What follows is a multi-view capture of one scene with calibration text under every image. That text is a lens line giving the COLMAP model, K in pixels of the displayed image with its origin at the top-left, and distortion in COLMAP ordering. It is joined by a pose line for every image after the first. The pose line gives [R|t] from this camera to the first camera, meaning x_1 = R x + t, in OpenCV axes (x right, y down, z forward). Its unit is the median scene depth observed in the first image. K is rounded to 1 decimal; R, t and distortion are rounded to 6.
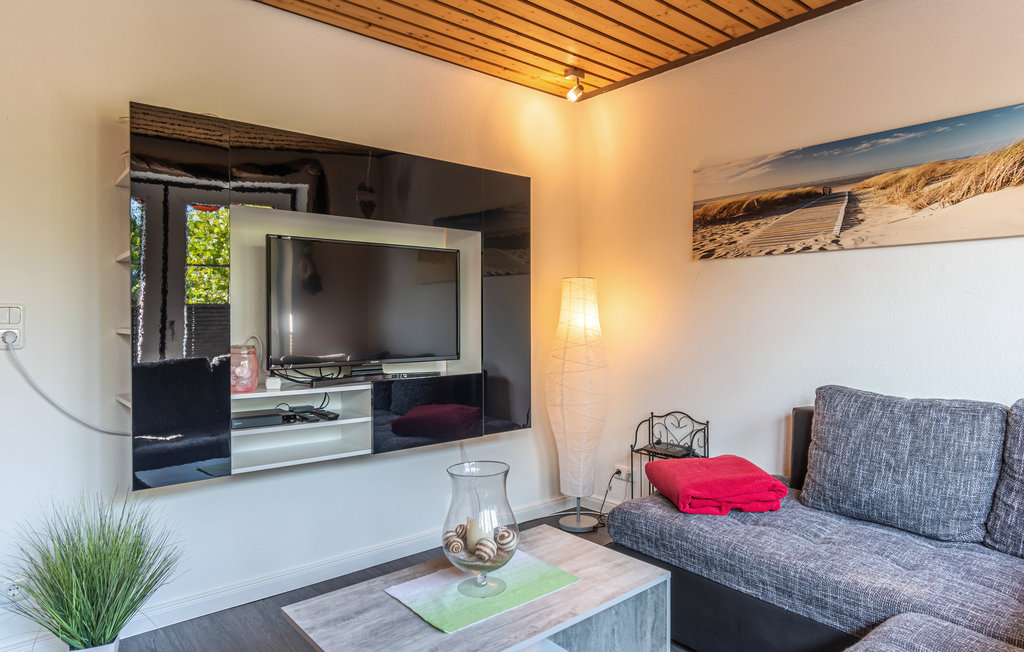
lens RADIAL K [[636.4, 0, 509.1], [0, 636.4, 319.5], [0, 0, 1]] dist [0.009841, -0.004457]
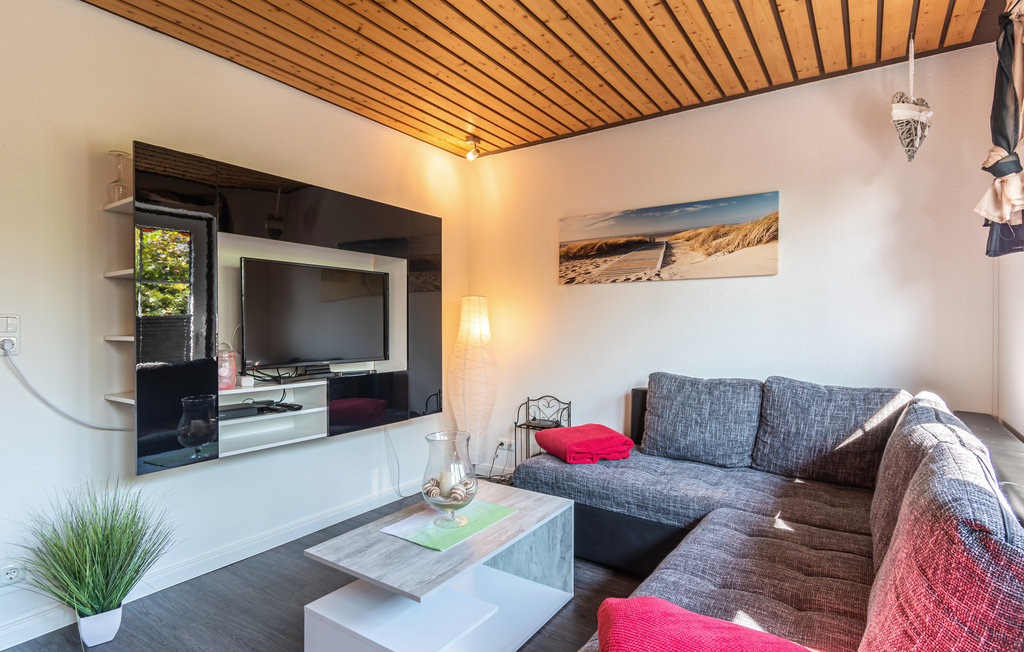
lens RADIAL K [[533.9, 0, 514.3], [0, 533.9, 329.5], [0, 0, 1]] dist [0.012702, -0.001337]
pose [[0.962152, -0.001836, 0.272506, -0.158546], [0.001386, 0.999997, 0.001843, 0.001412], [-0.272509, -0.001396, 0.962152, -0.106444]]
